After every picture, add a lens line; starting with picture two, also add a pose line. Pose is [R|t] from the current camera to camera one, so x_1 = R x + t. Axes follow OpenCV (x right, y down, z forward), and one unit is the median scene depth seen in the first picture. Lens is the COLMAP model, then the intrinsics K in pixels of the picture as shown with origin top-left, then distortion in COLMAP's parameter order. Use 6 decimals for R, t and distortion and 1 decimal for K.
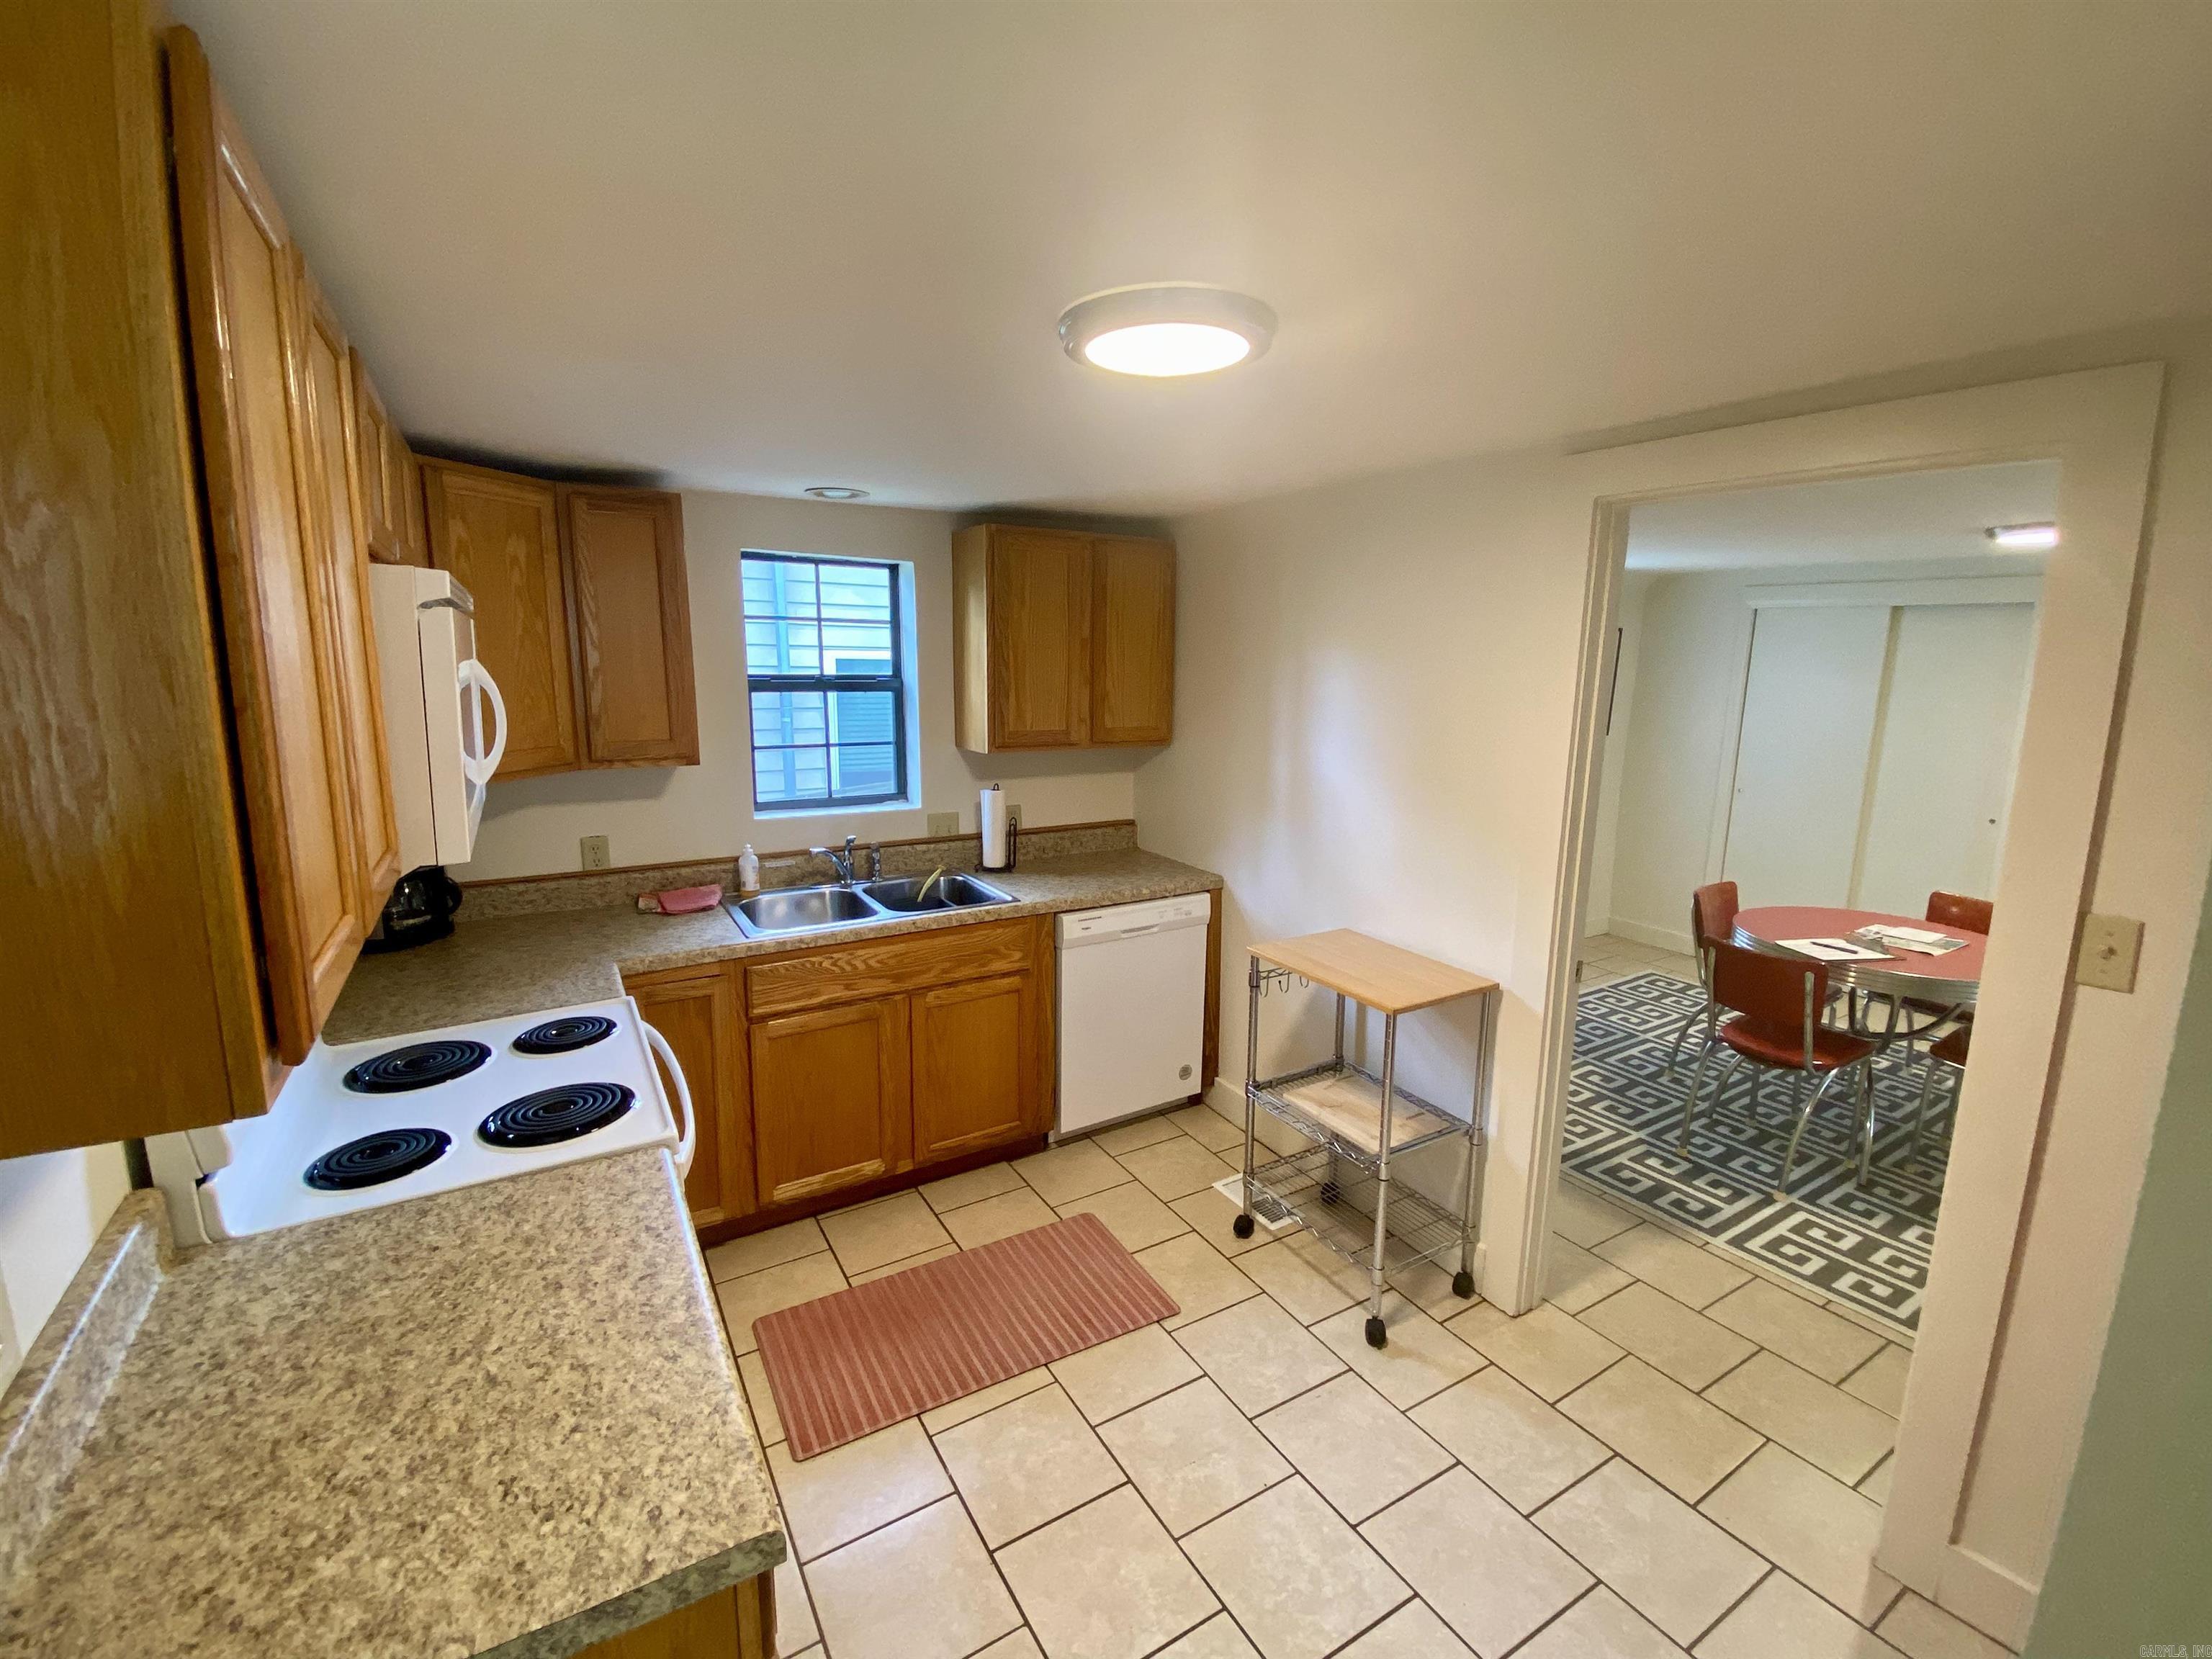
lens RADIAL K [[970.6, 0, 1111.3], [0, 970.6, 820.4], [0, 0, 1]] dist [0.067362, -0.029004]
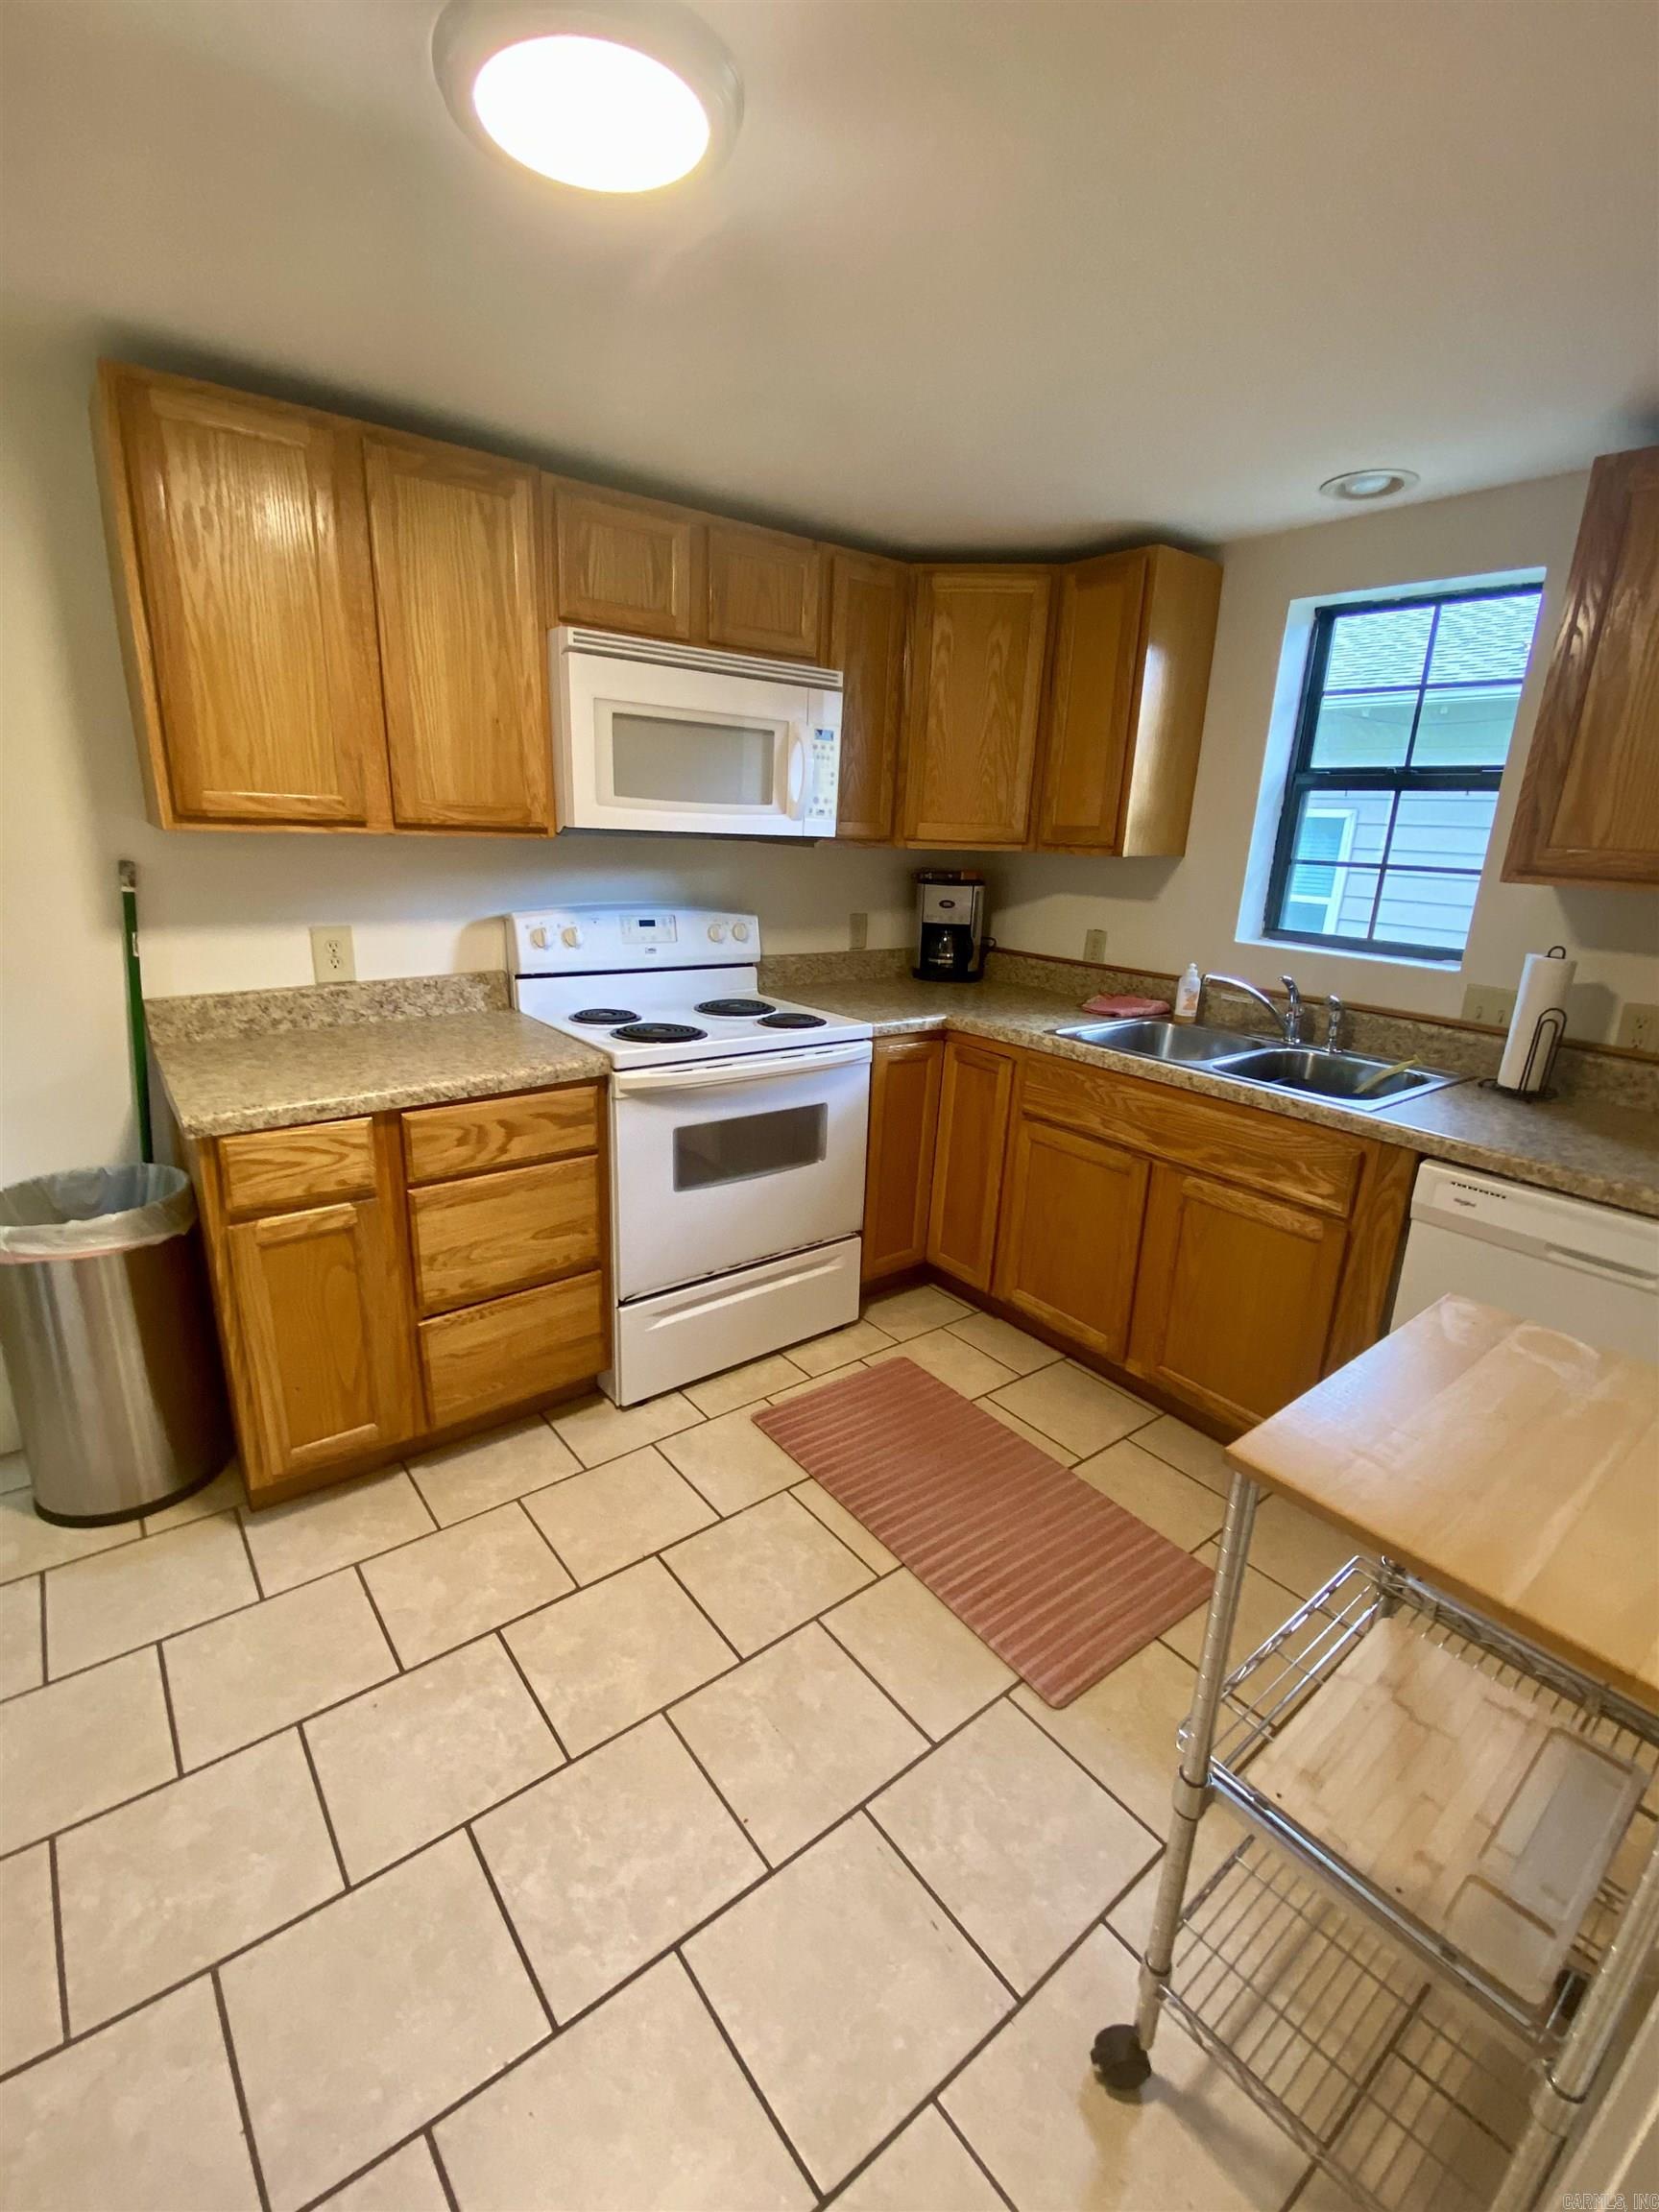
lens RADIAL K [[970.6, 0, 841.7], [0, 970.6, 1099.3], [0, 0, 1]] dist [0.067362, -0.029004]
pose [[0.128291, 0.273655, -0.953234, 0.498037], [-0.210867, 0.946725, 0.243407, -0.008165], [0.969060, 0.169779, 0.179161, 0.602052]]
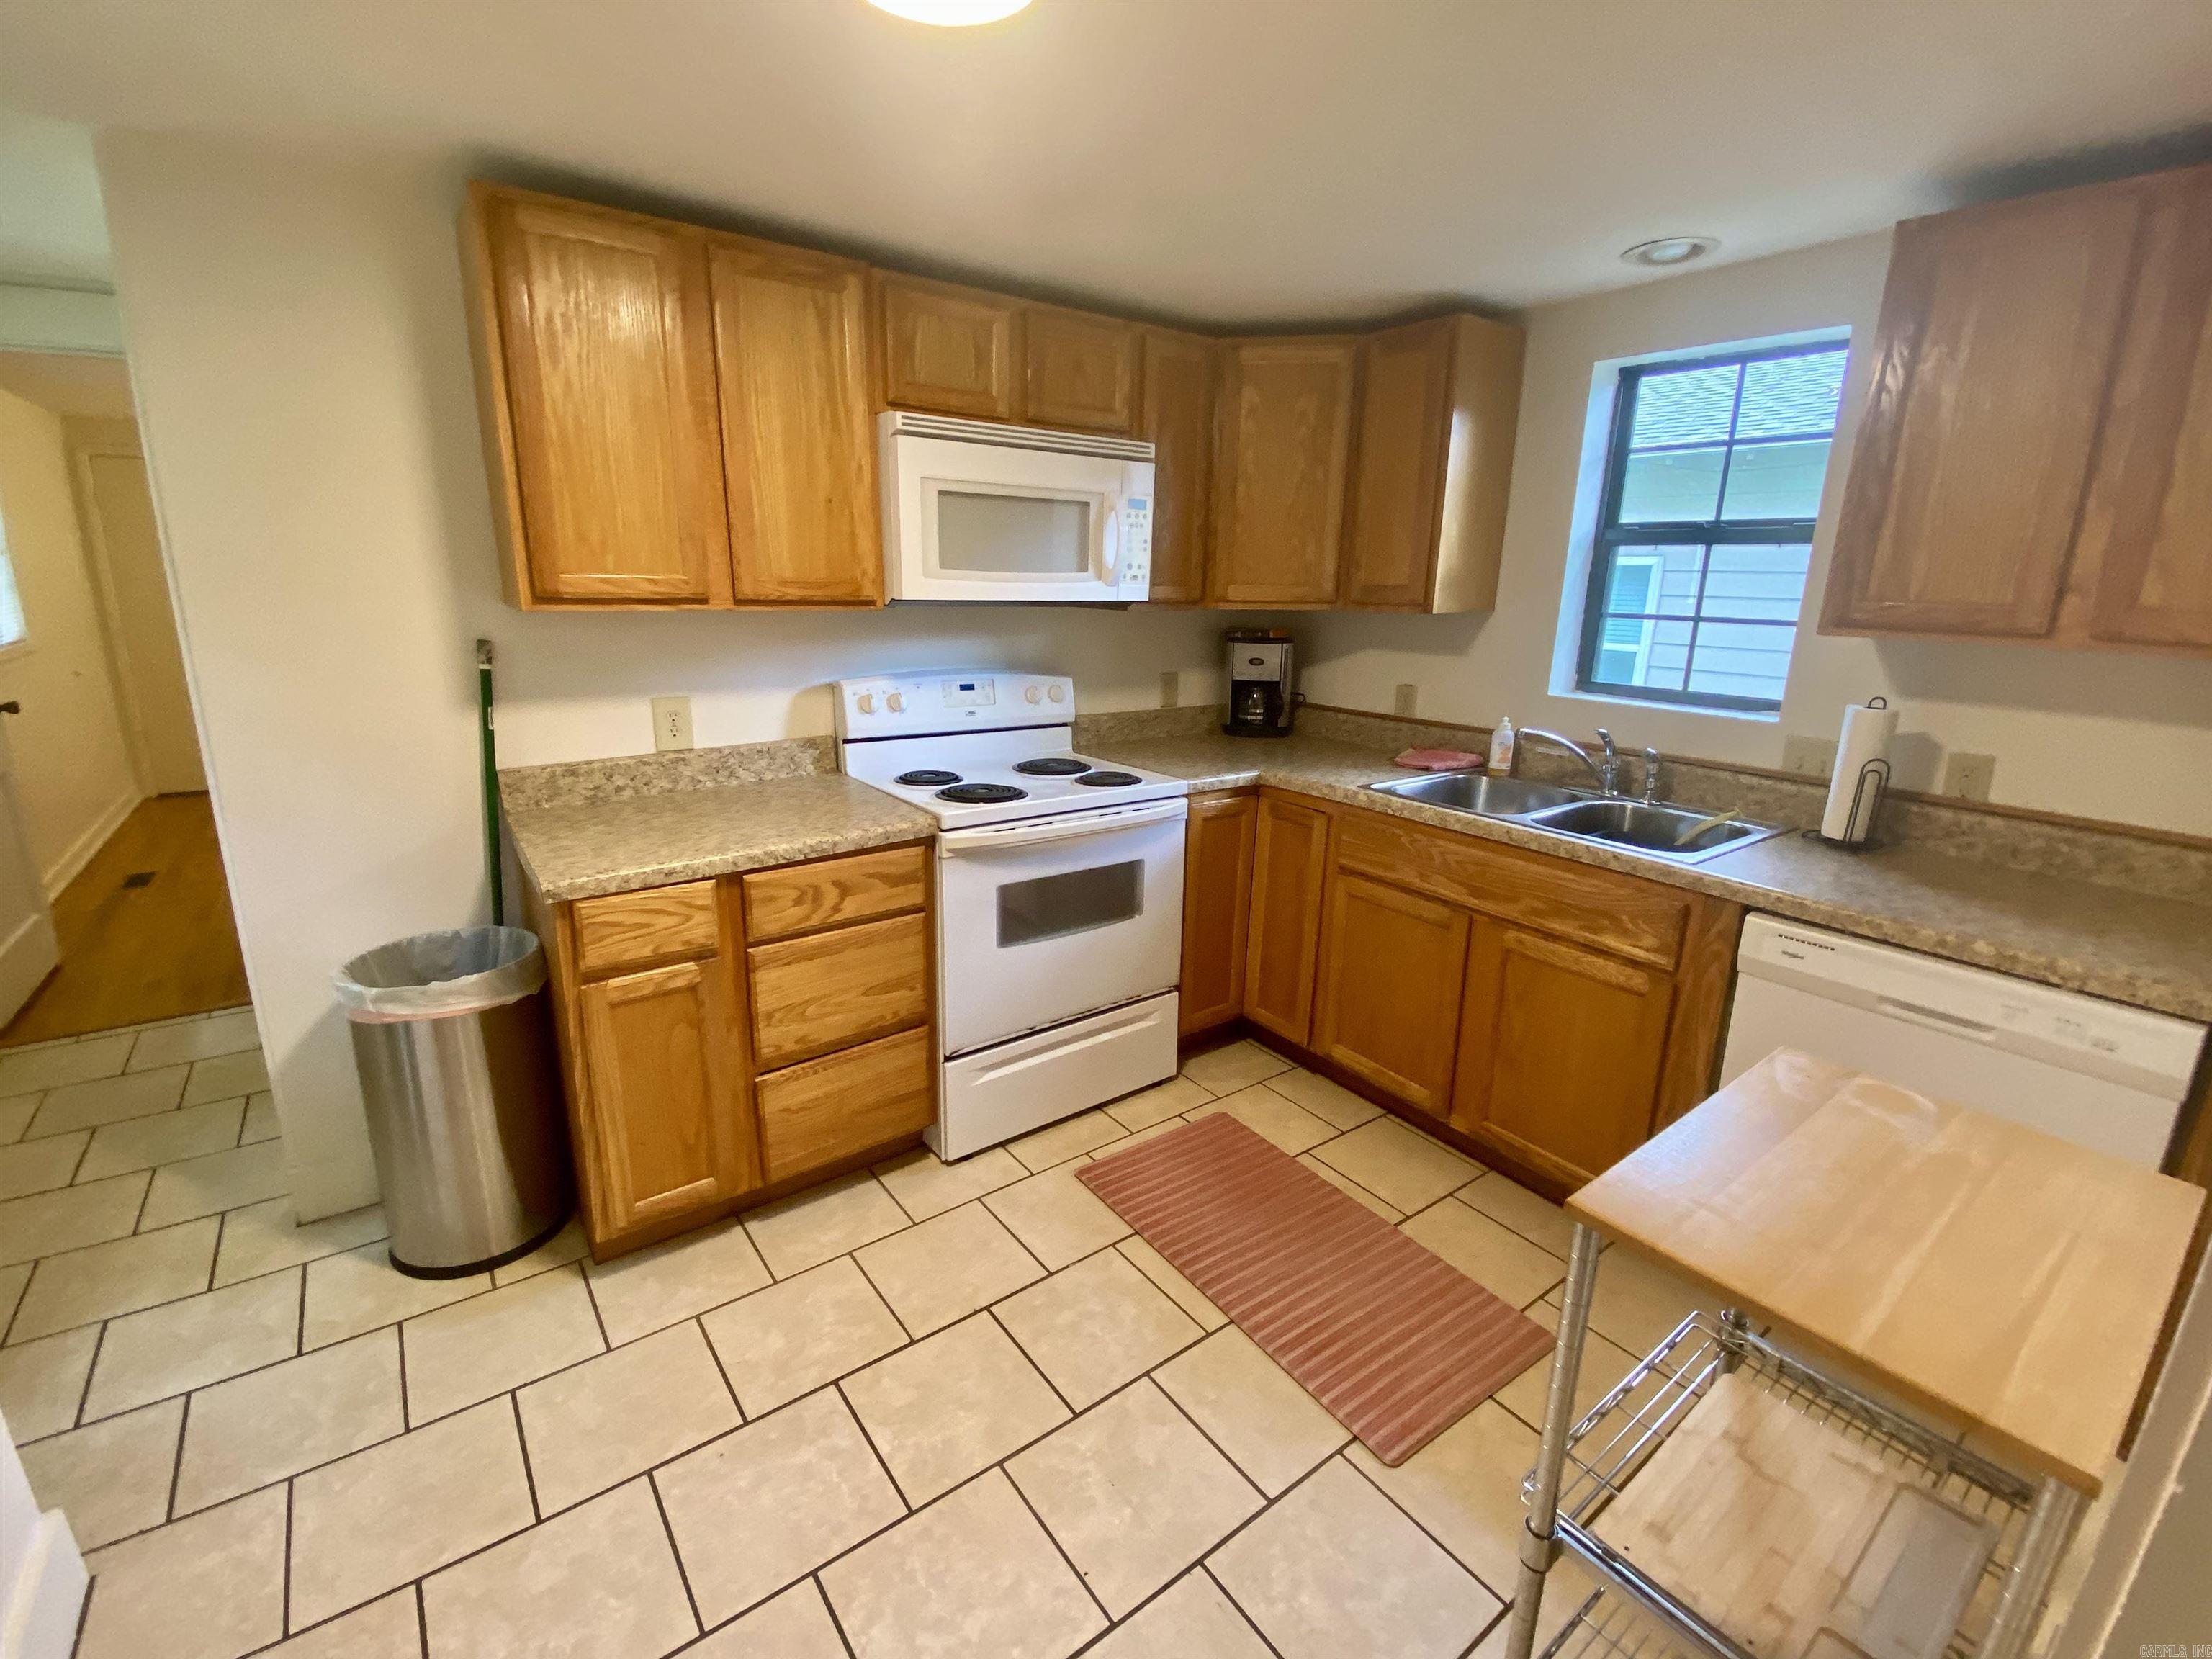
lens RADIAL K [[970.6, 0, 1111.3], [0, 970.6, 820.4], [0, 0, 1]] dist [0.067362, -0.029004]
pose [[0.097338, 0.240190, -0.965833, 0.512847], [-0.191256, 0.956869, 0.218685, -0.013003], [0.976702, 0.163435, 0.139078, 0.586006]]
